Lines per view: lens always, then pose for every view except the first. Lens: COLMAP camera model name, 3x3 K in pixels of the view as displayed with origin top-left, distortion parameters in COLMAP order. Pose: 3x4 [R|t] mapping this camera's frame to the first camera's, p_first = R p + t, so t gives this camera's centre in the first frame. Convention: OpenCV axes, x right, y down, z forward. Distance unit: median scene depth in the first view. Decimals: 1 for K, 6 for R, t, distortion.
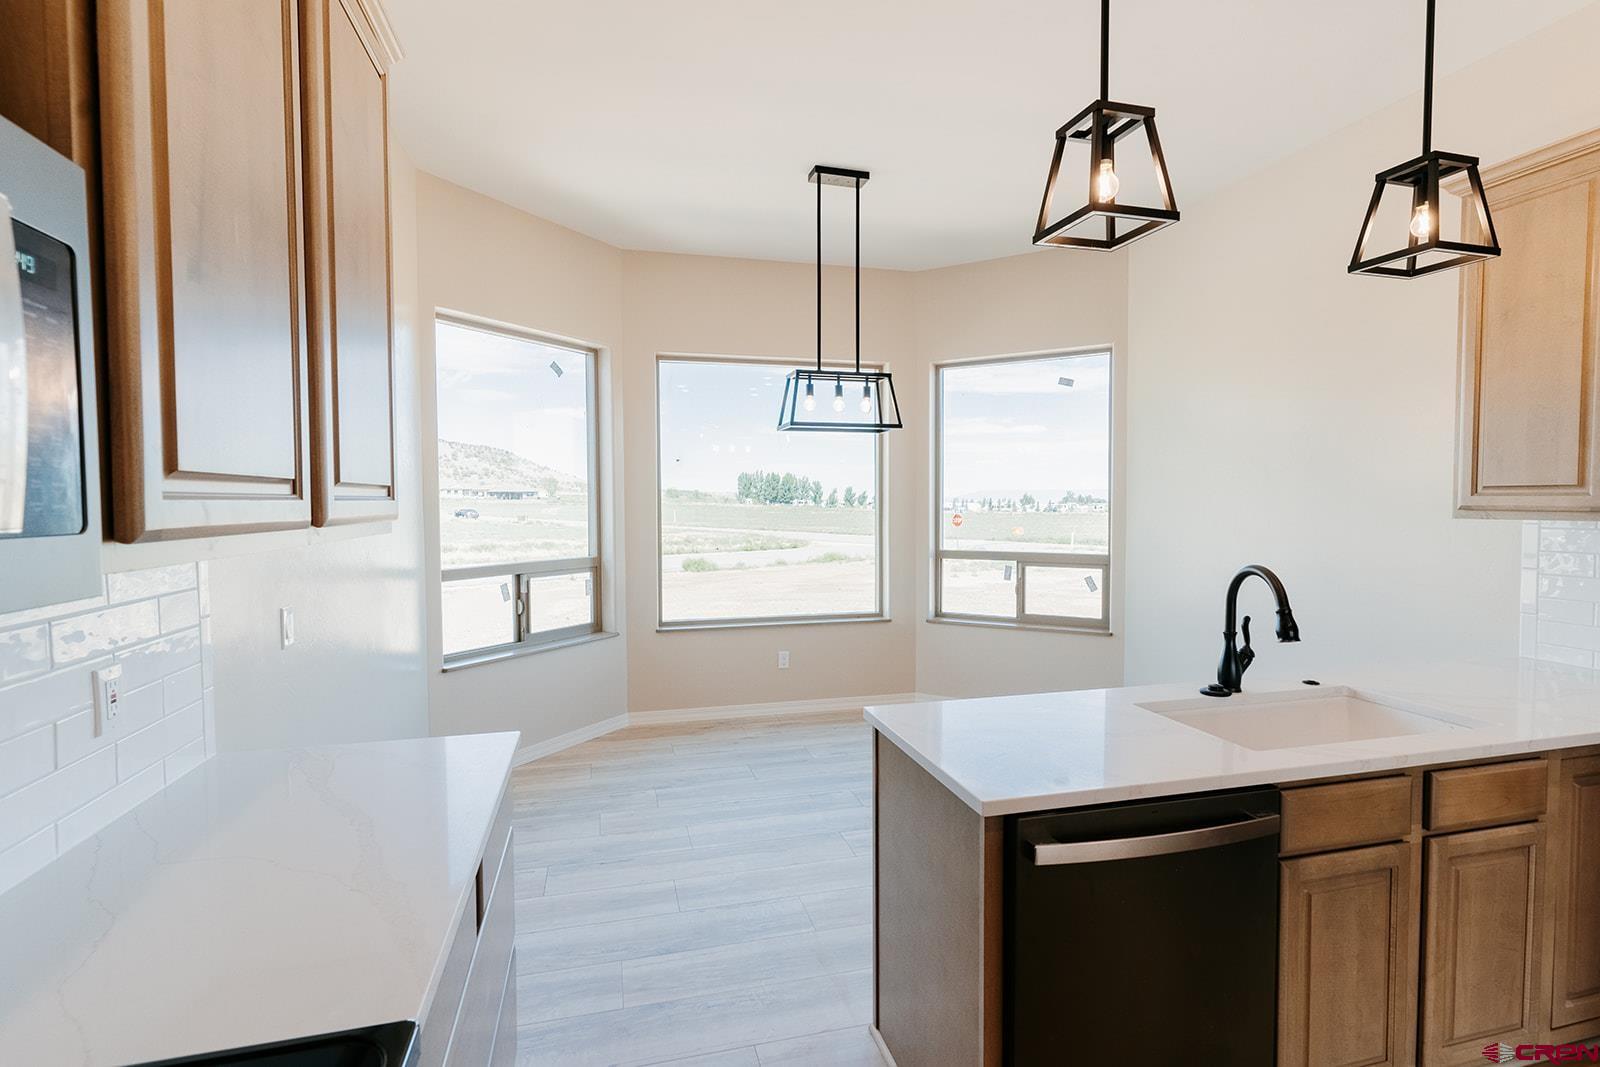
lens RADIAL K [[780.9, 0, 807.6], [0, 780.9, 527.3], [0, 0, 1]] dist [0.002307, 0.000032]
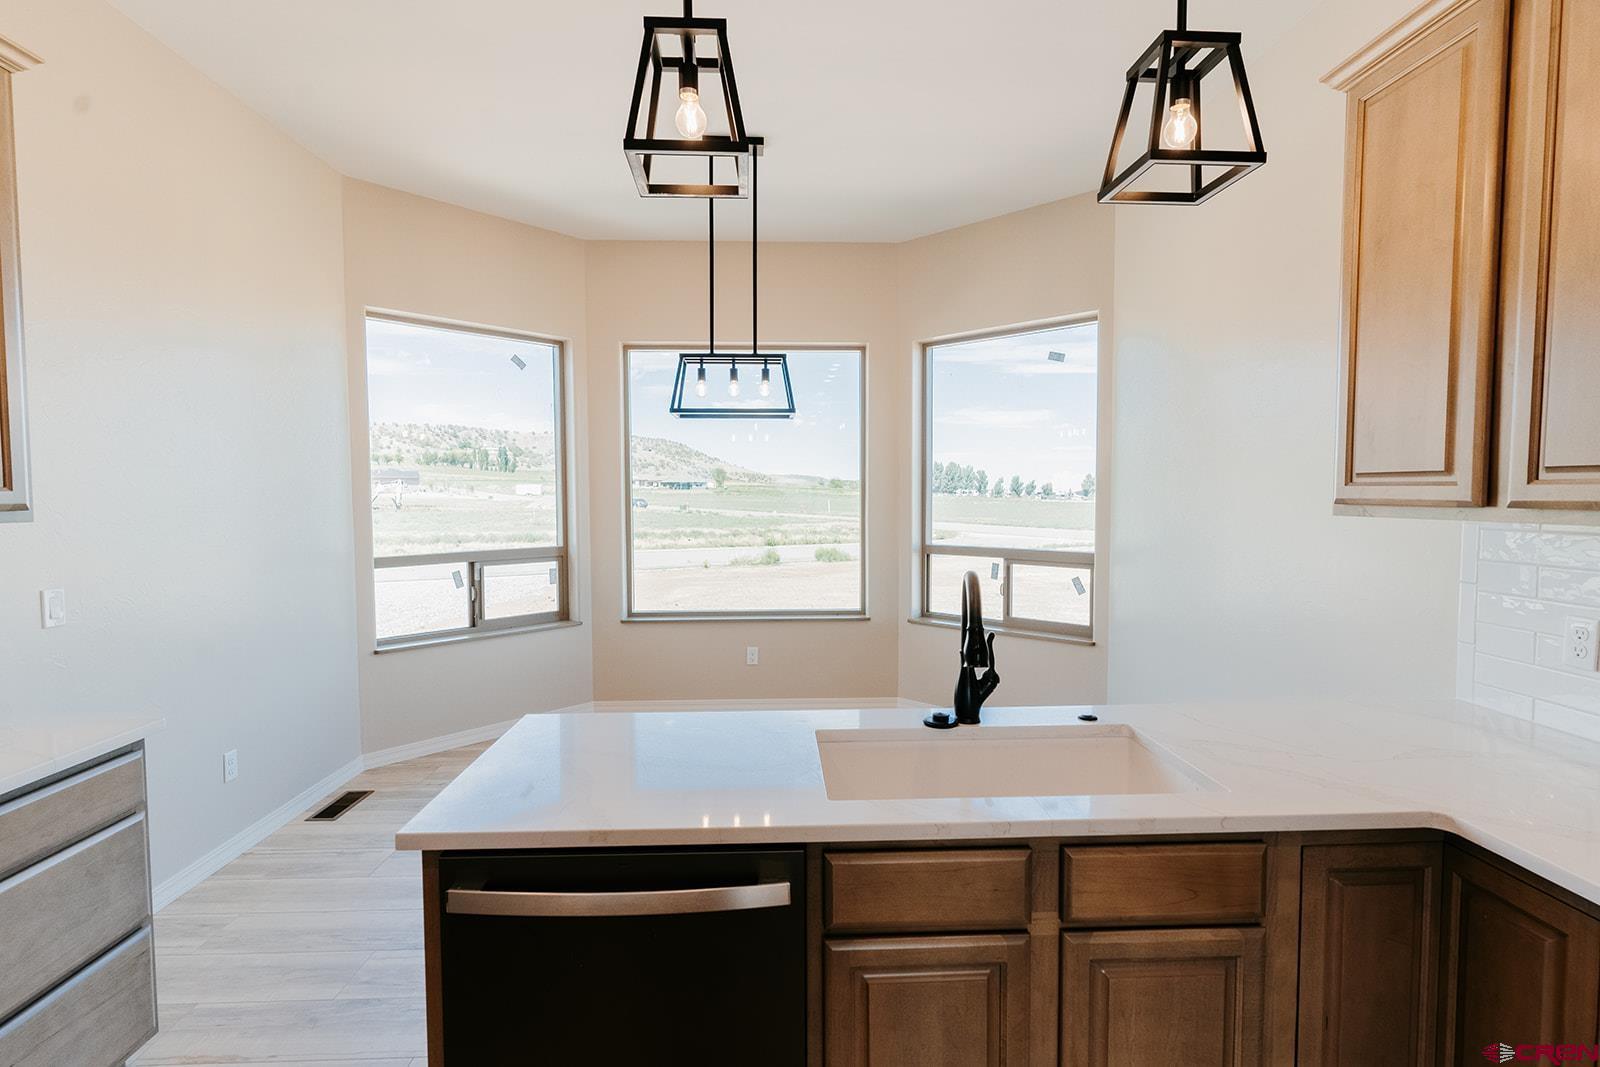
lens RADIAL K [[780.9, 0, 792.4], [0, 780.9, 538.4], [0, 0, 1]] dist [0.002307, 0.000032]
pose [[0.977547, 0.013120, -0.210309, 0.535923], [-0.007522, 0.999596, 0.027393, -0.006764], [0.210584, -0.025196, 0.977251, 0.157081]]
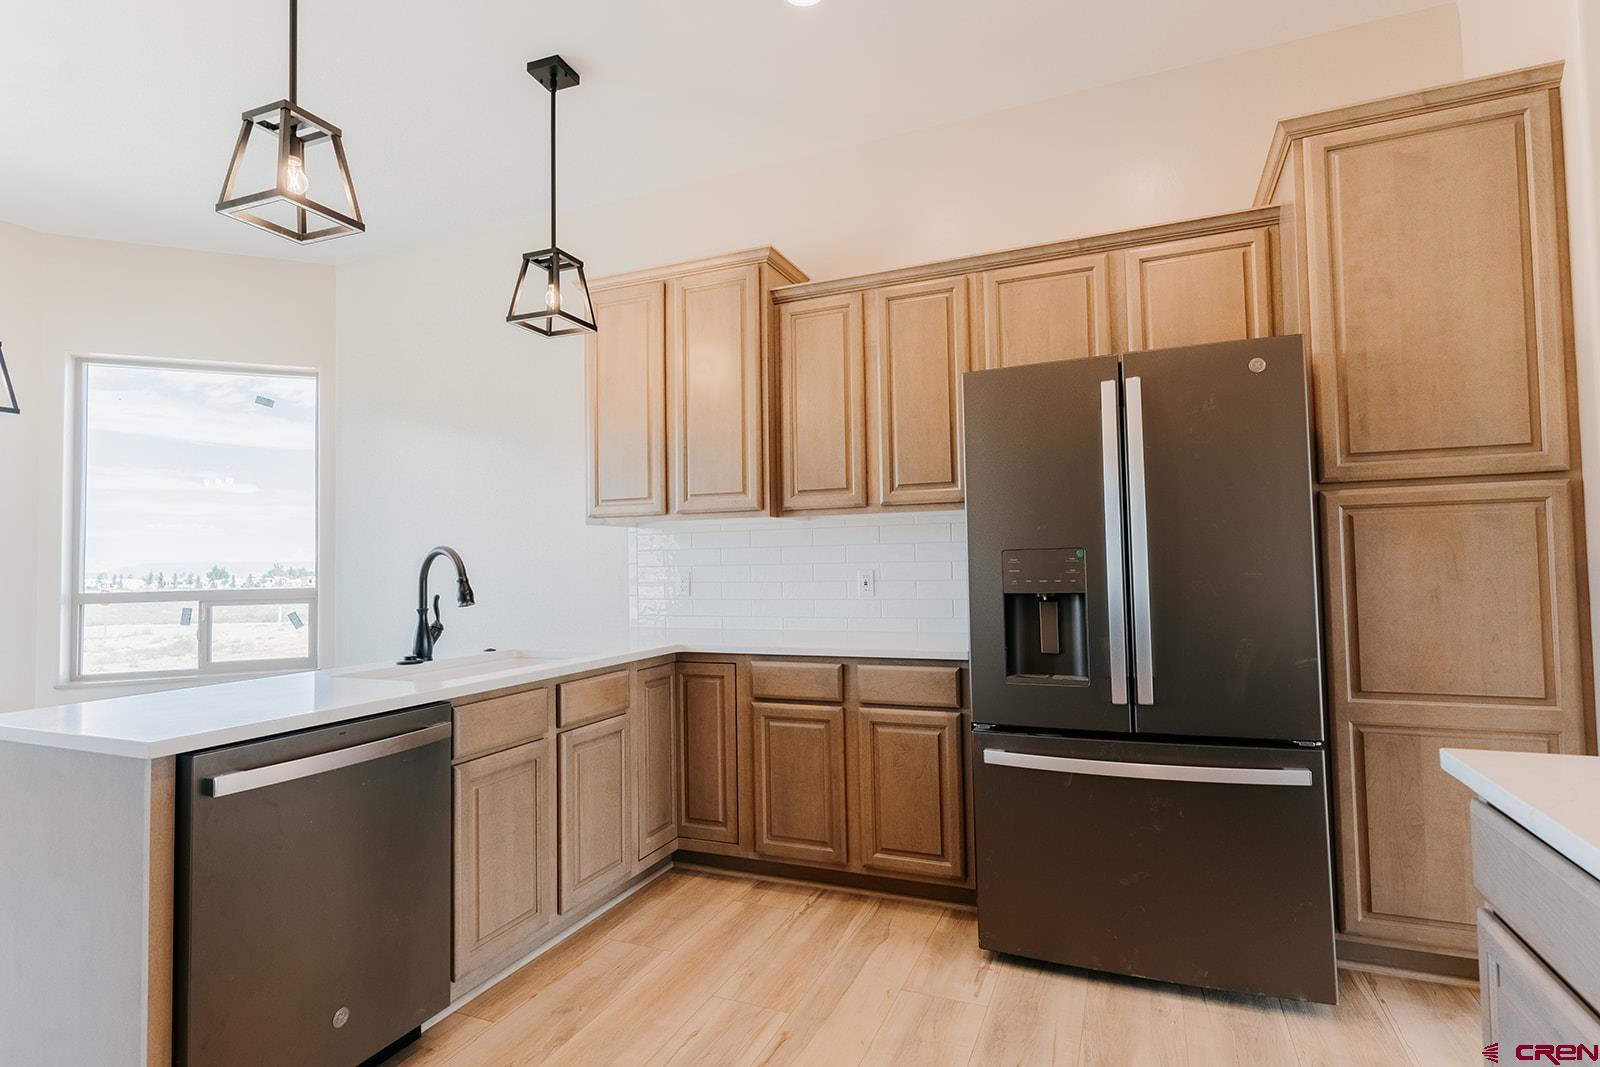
lens RADIAL K [[780.9, 0, 798.7], [0, 780.9, 531.7], [0, 0, 1]] dist [0.002307, 0.000032]
pose [[0.611248, 0.021905, 0.791136, -0.033075], [0.037202, 0.997717, -0.056367, 0.105741], [-0.790564, 0.063886, 0.609037, -0.145245]]
